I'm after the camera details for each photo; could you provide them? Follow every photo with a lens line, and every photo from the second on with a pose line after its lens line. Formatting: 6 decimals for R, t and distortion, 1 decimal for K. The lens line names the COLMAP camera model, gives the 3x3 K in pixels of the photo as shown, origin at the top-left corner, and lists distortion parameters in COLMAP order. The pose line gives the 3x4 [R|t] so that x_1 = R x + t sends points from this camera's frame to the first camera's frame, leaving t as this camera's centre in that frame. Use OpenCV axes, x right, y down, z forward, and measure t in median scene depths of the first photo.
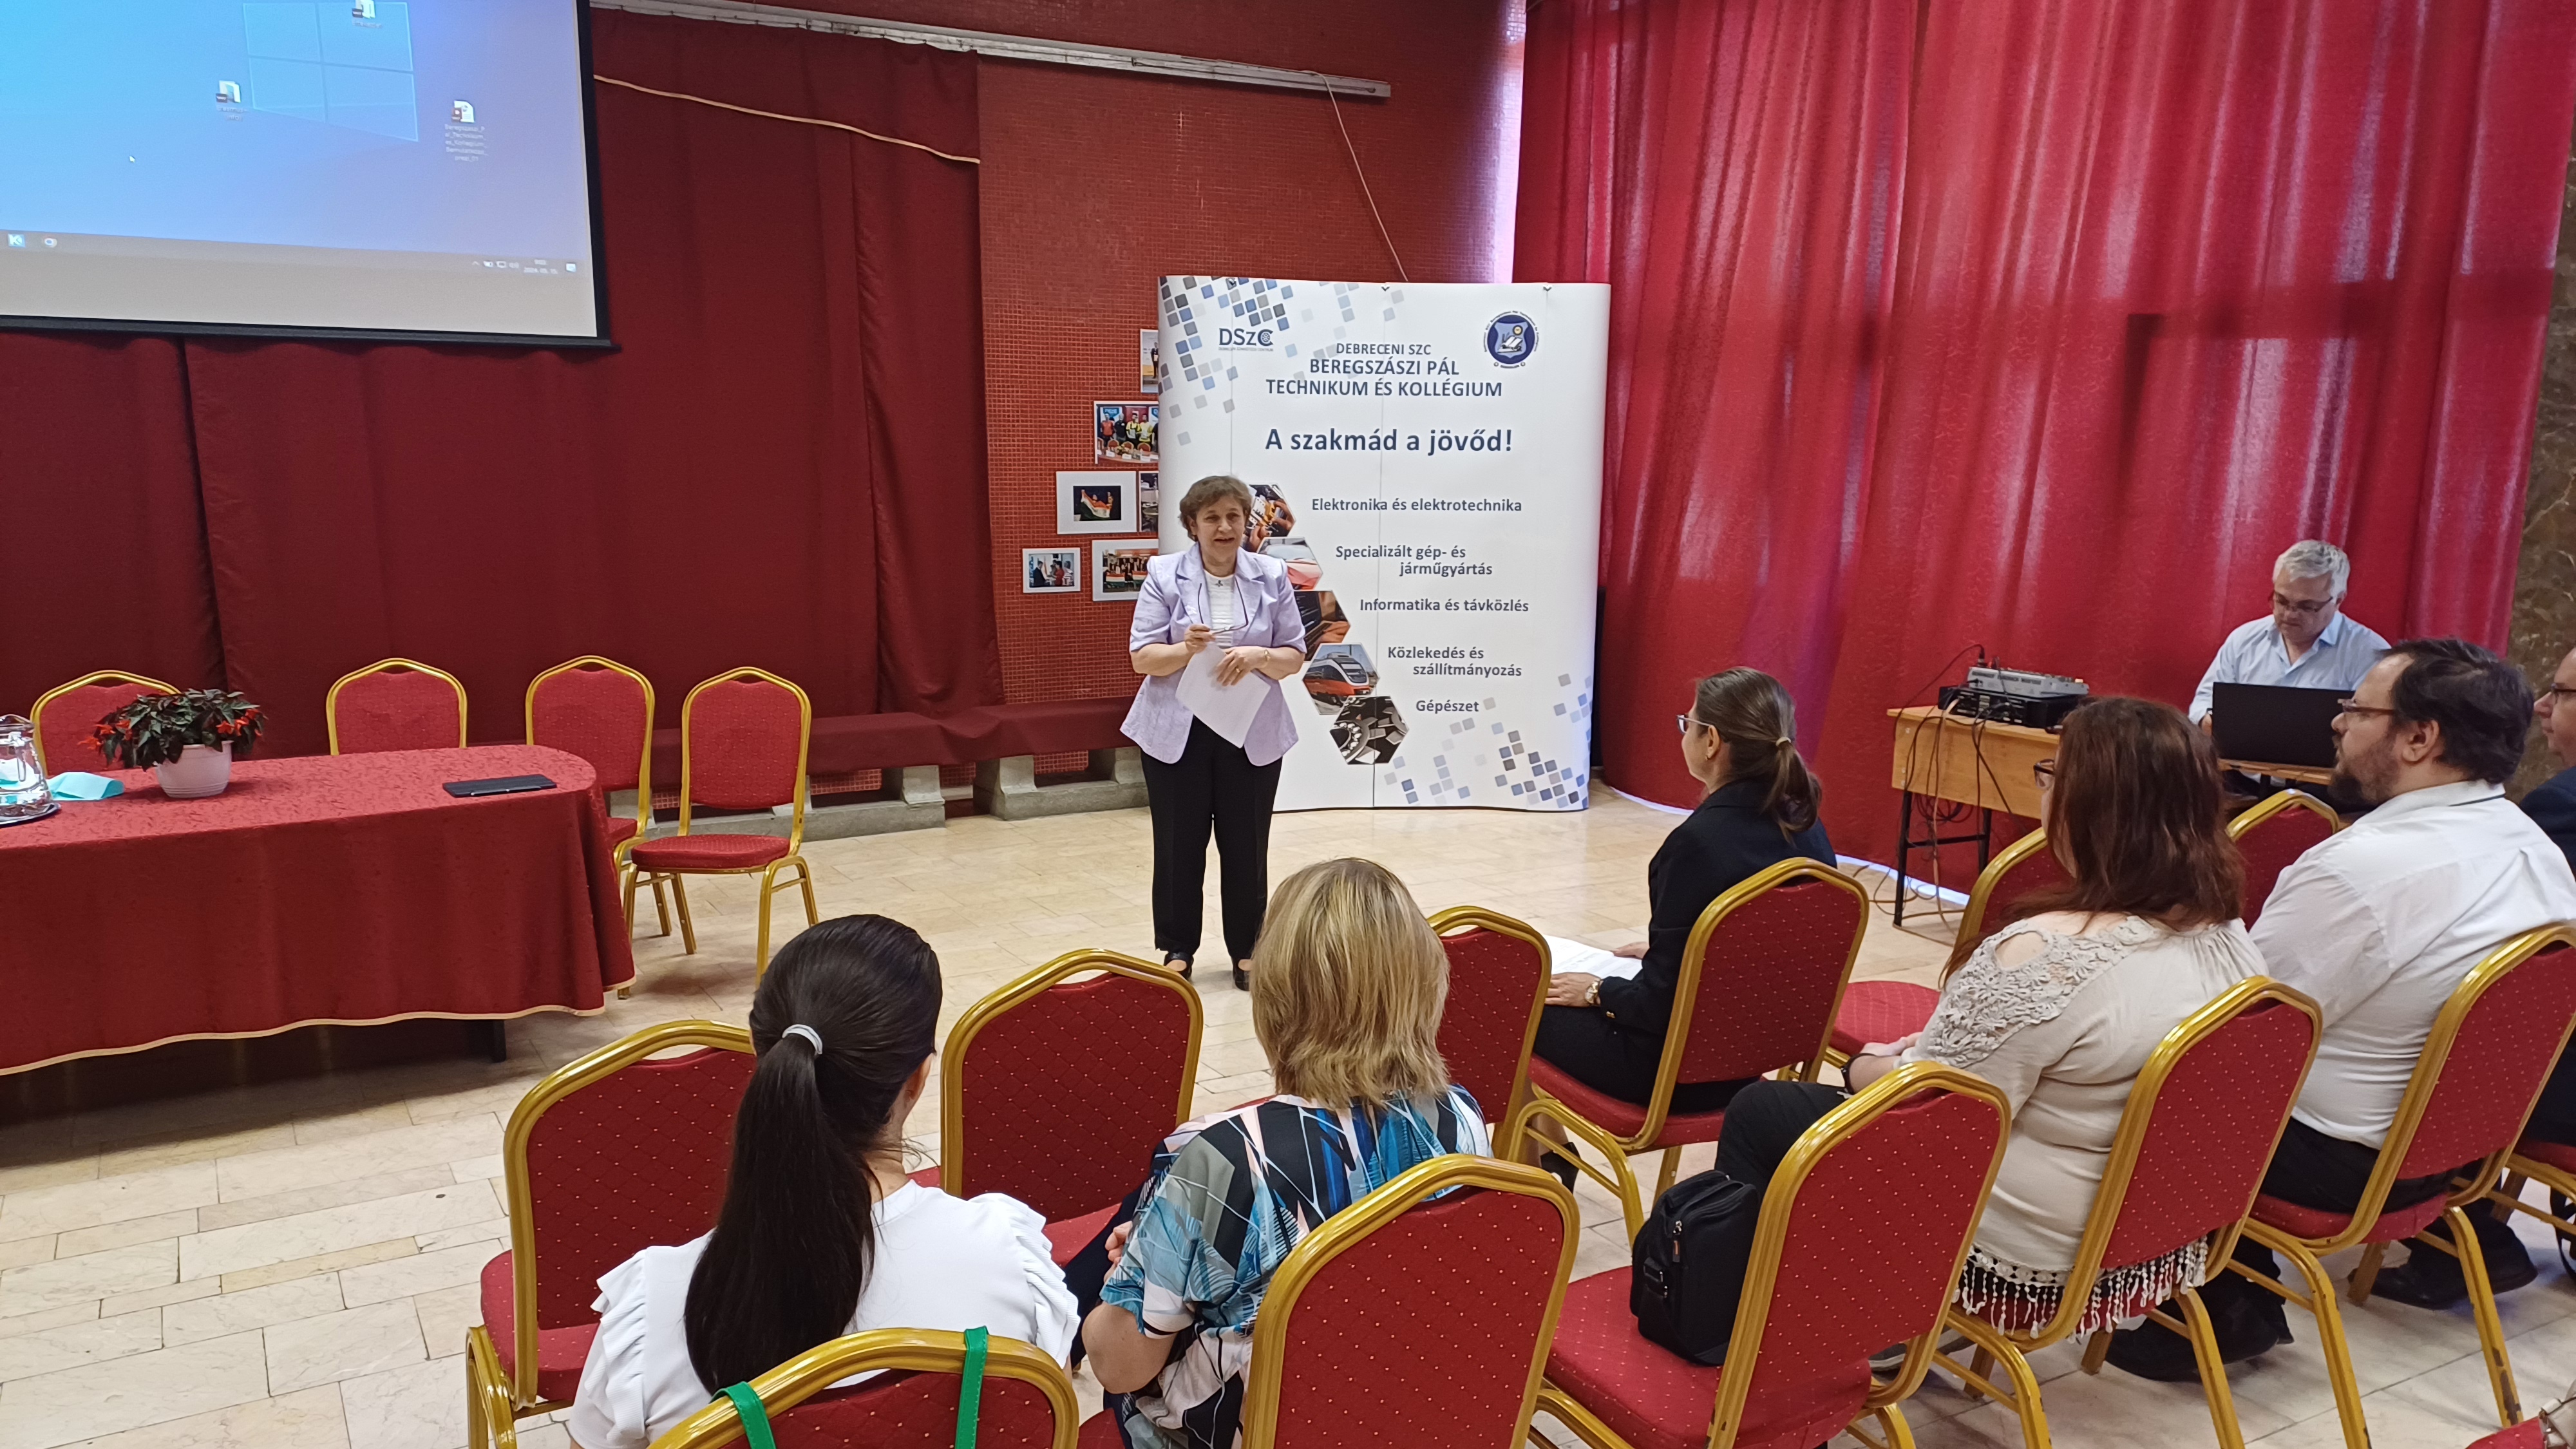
lens RADIAL K [[1888.7, 0, 1281.0], [0, 1888.7, 757.4], [0, 0, 1]] dist [0.121209, -0.162039]
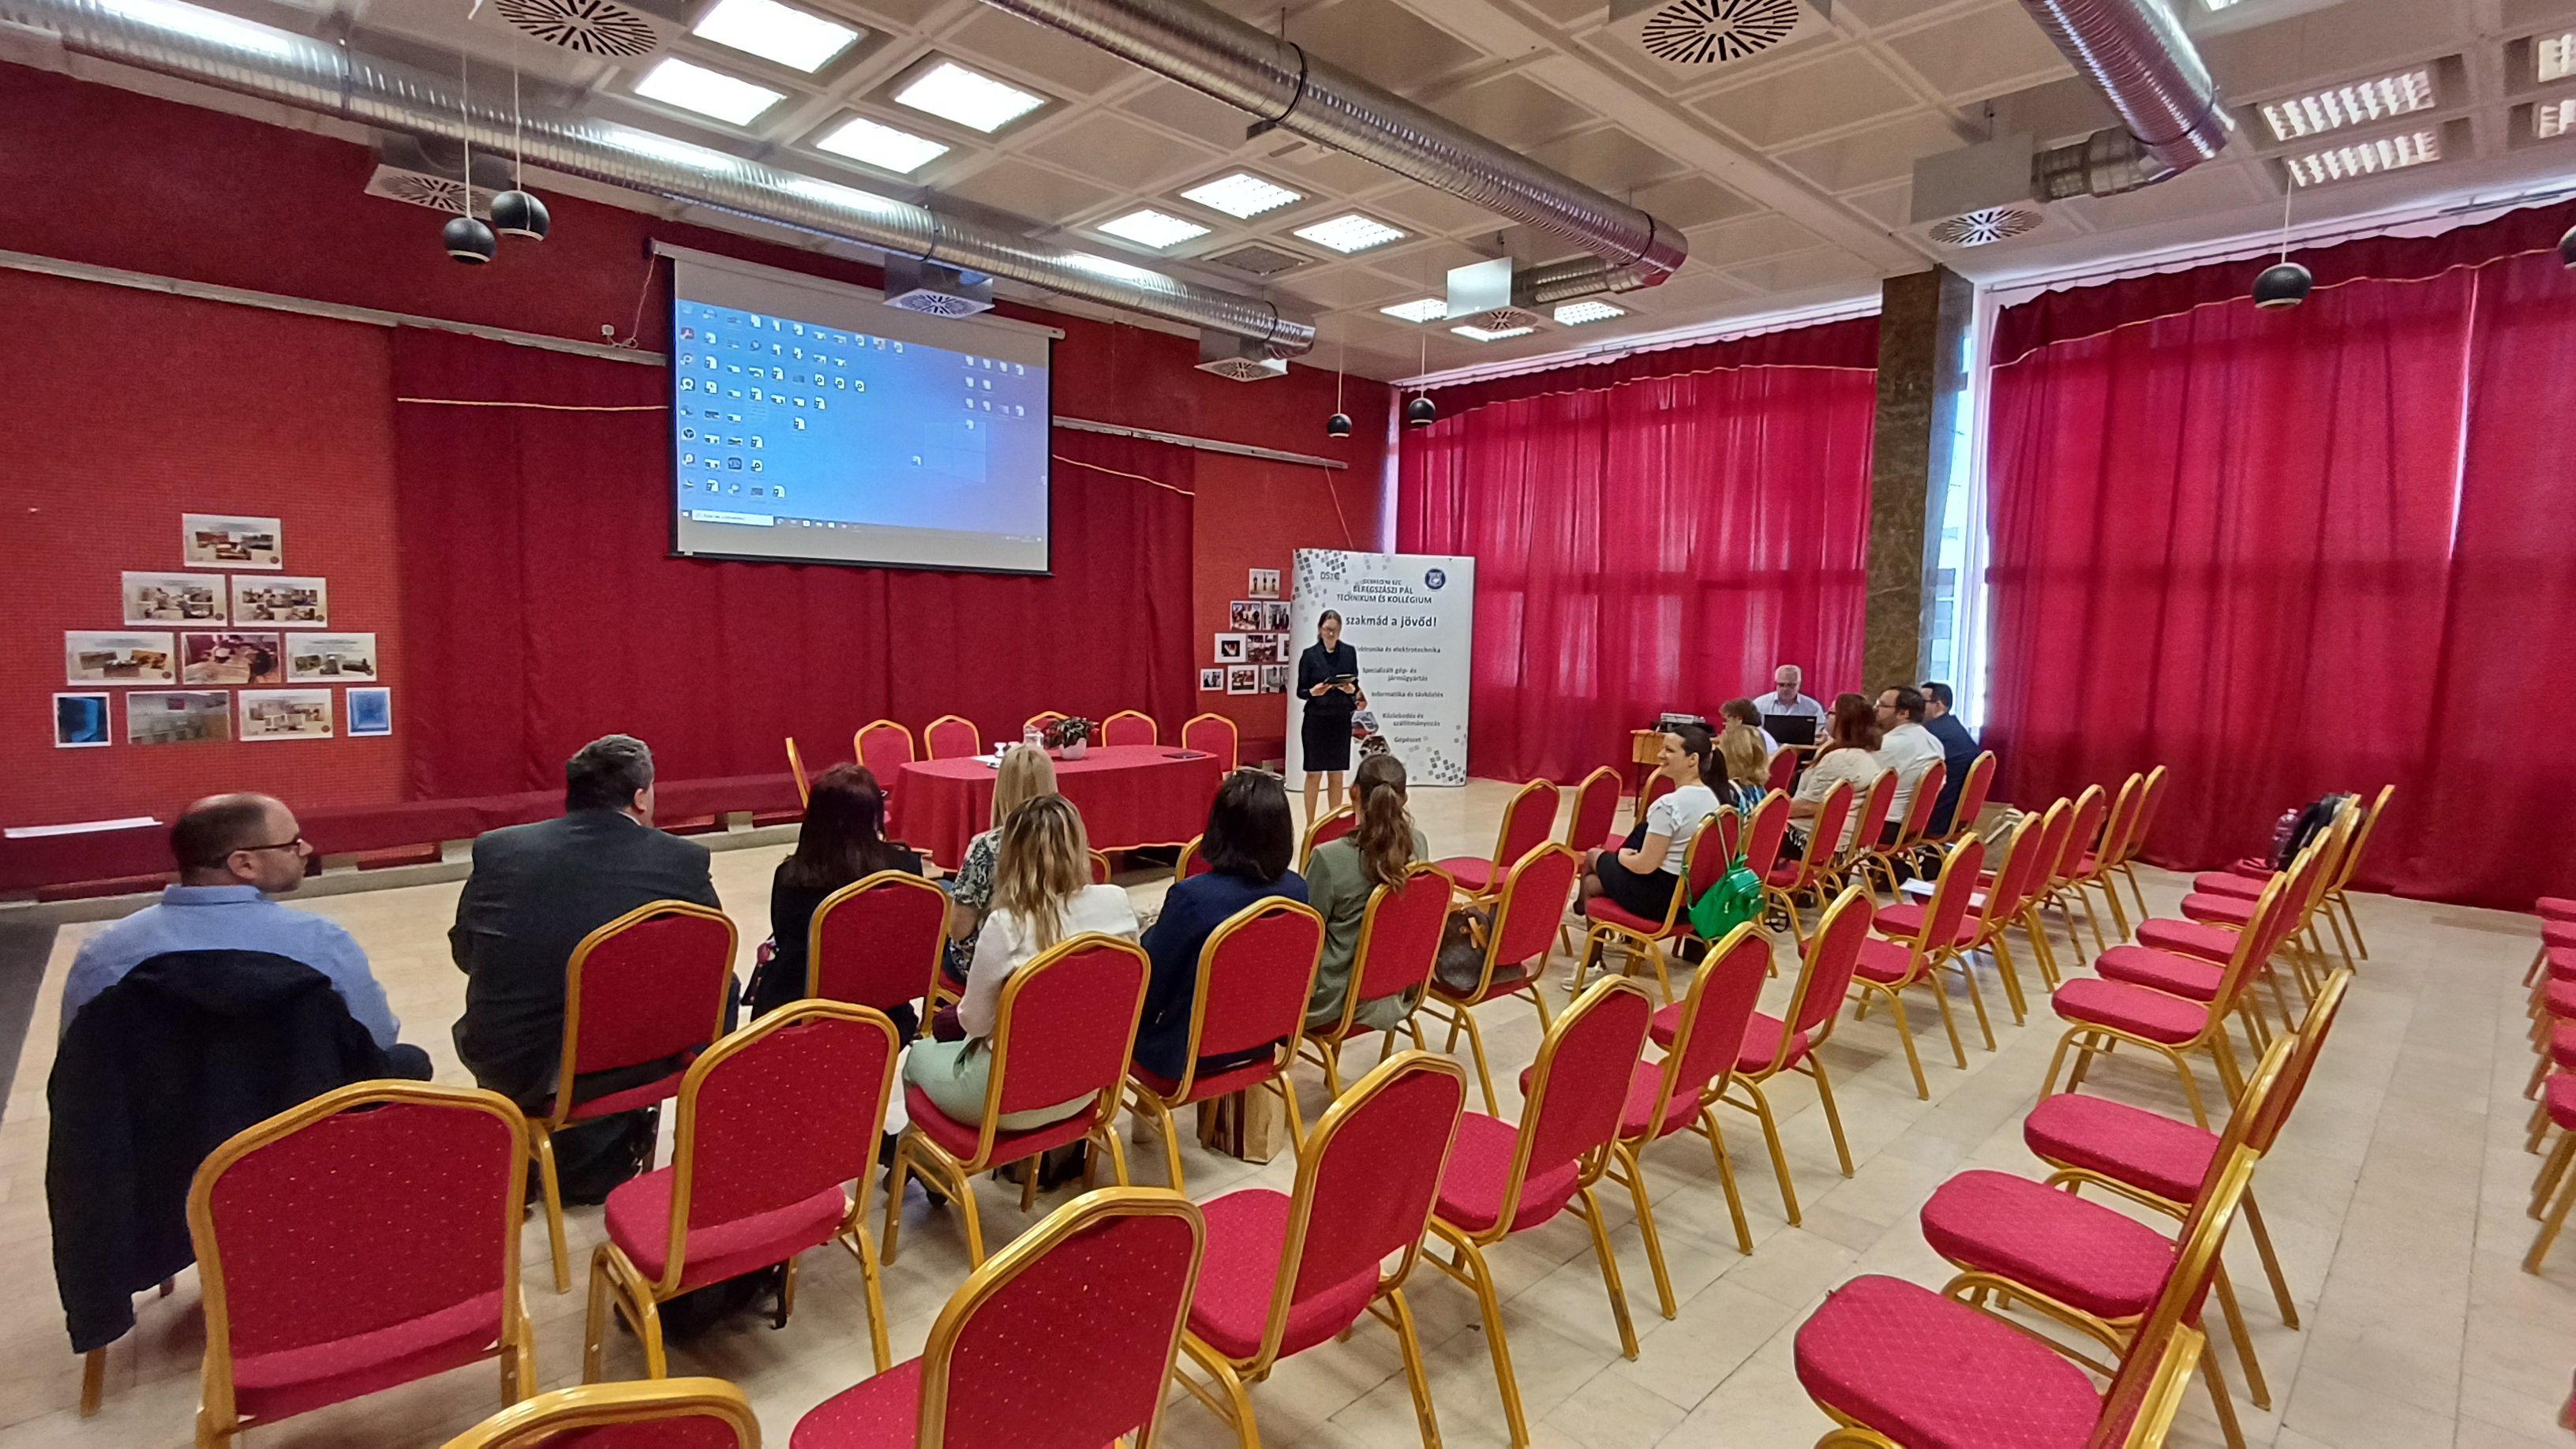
lens RADIAL K [[1174.3, 0, 1286.1], [0, 1174.3, 712.7], [0, 0, 1]] dist [-0.000324, -0.000007]
pose [[0.972925, -0.003903, 0.231089, -0.381764], [0.023771, 0.996245, -0.083254, 0.054717], [-0.229897, 0.086493, 0.969364, -0.318309]]
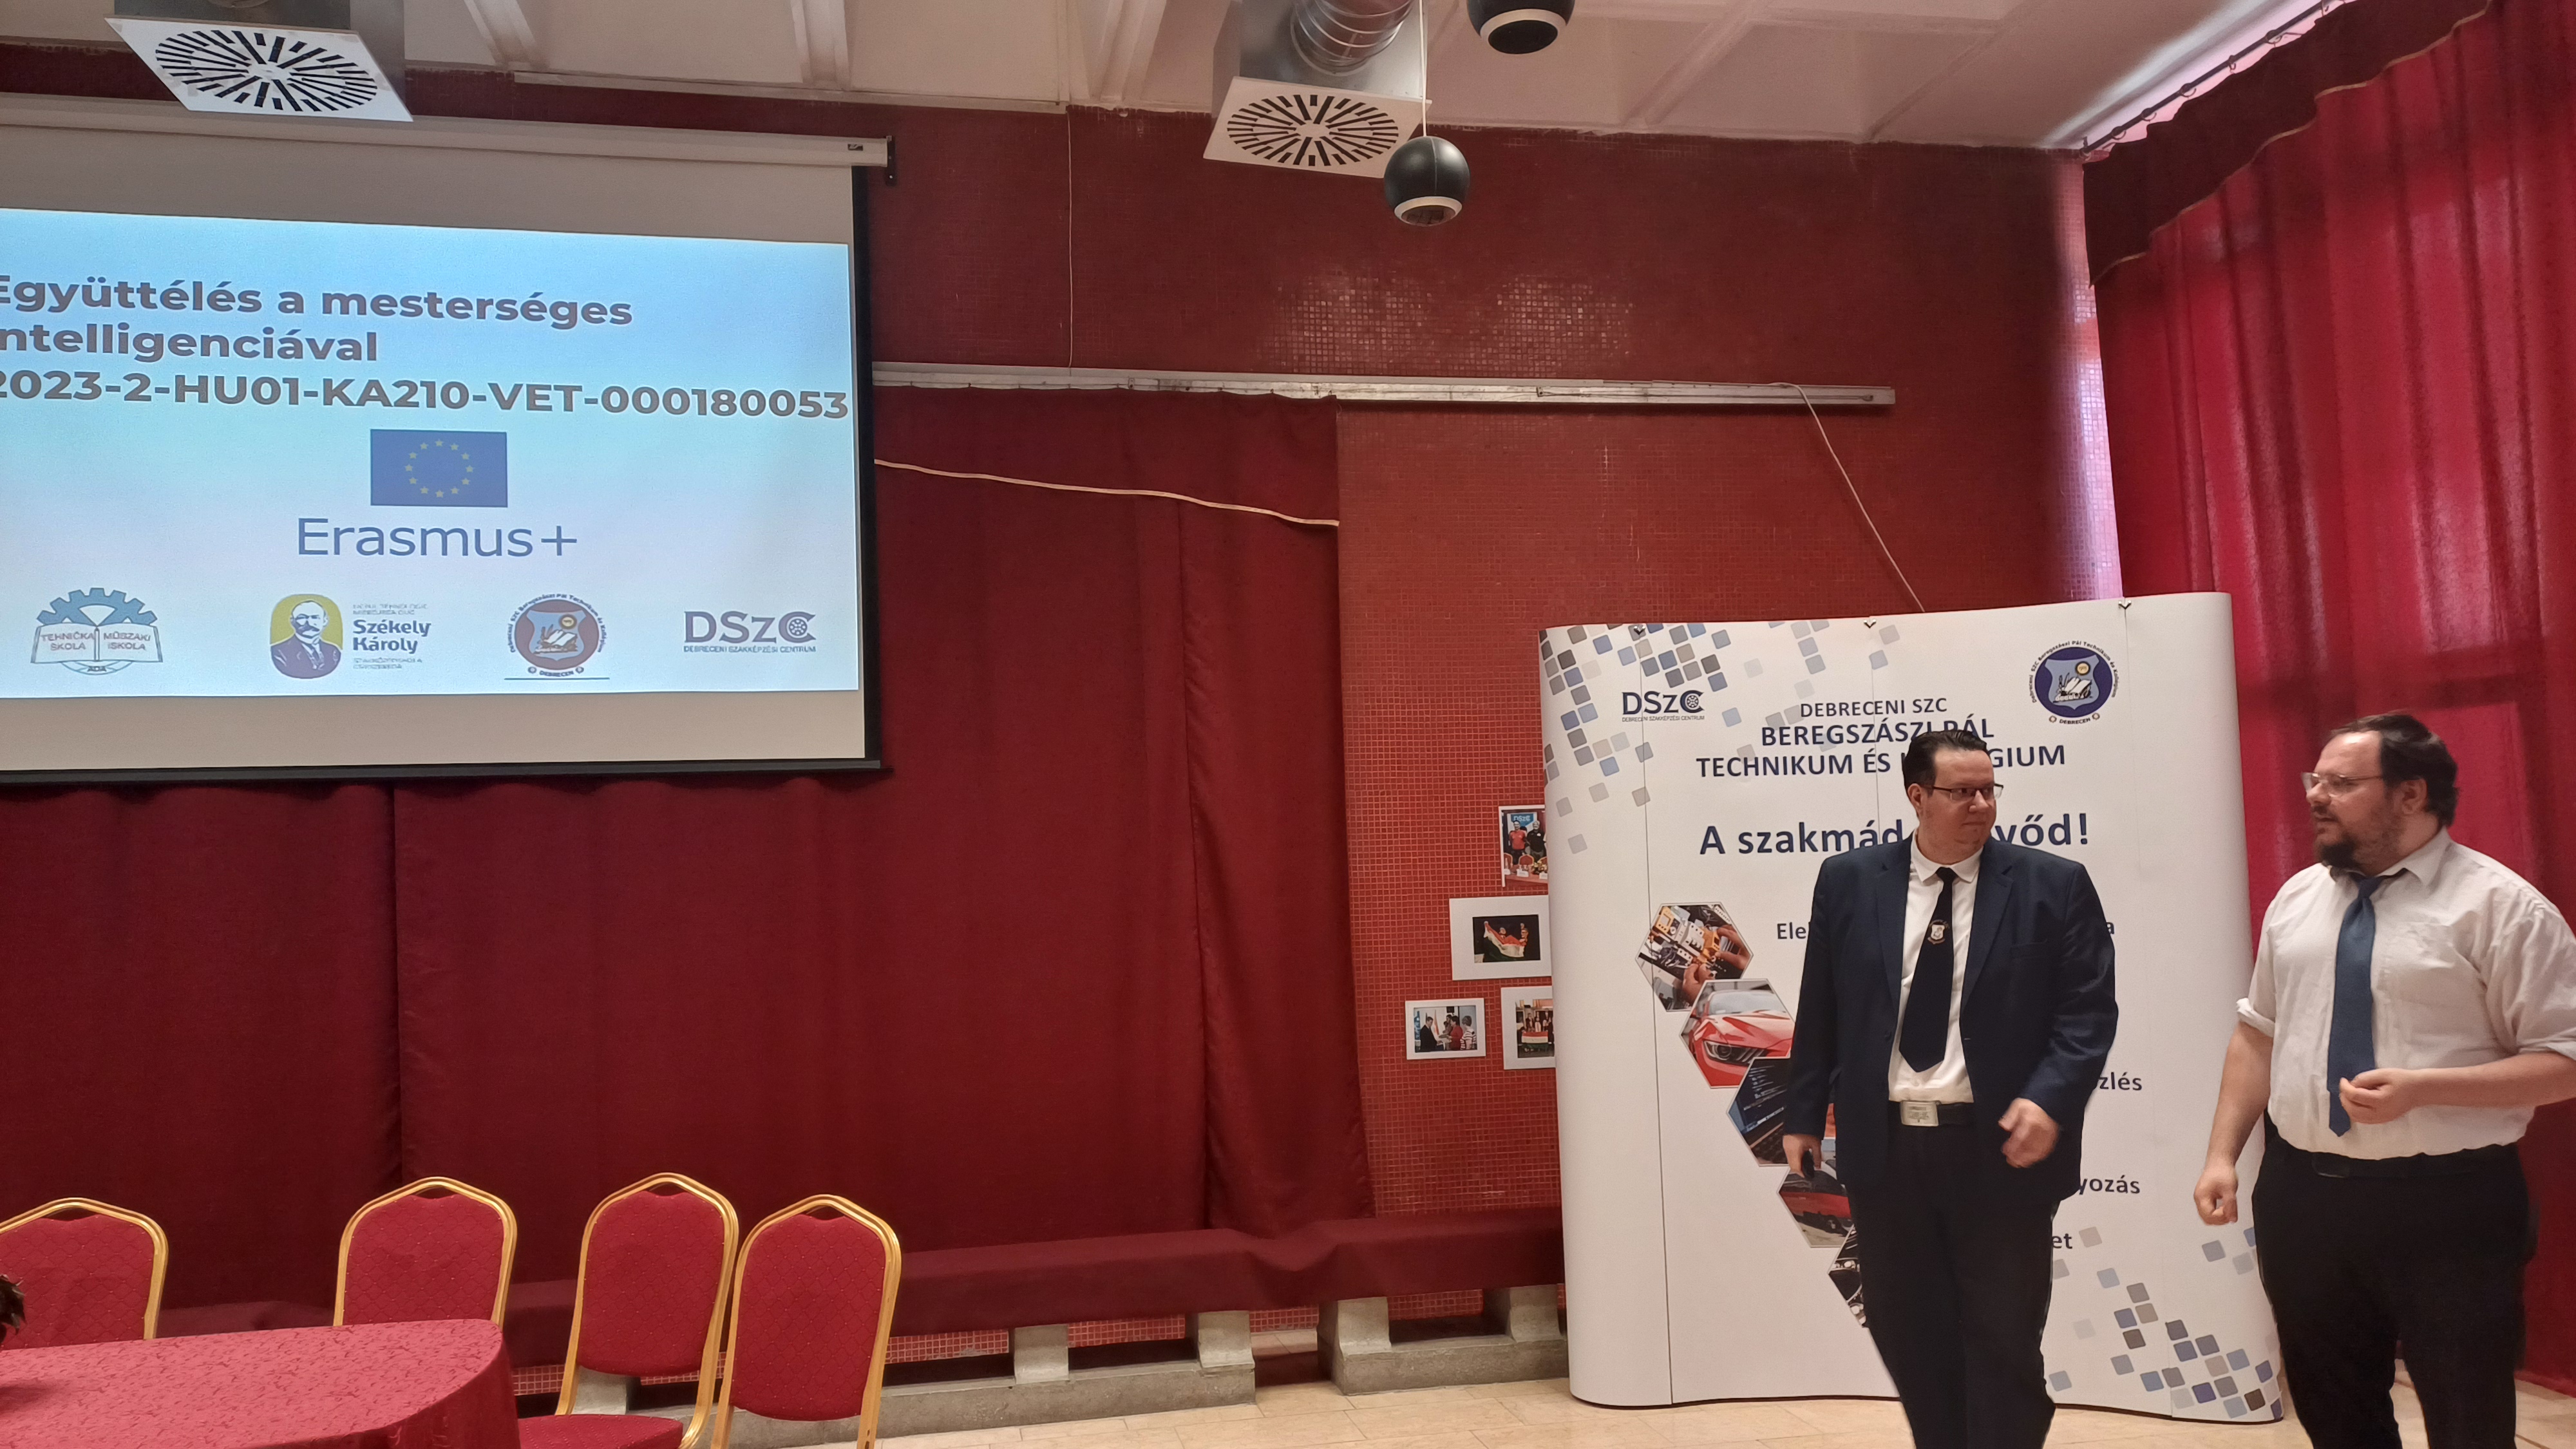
lens RADIAL K [[1888.7, 0, 1281.0], [0, 1888.7, 757.4], [0, 0, 1]] dist [0.121209, -0.162039]
pose [[0.947020, -0.057899, -0.315913, 0.068282], [-0.016693, 0.973415, -0.228441, -0.033893], [0.320741, 0.221612, 0.920877, 0.290147]]
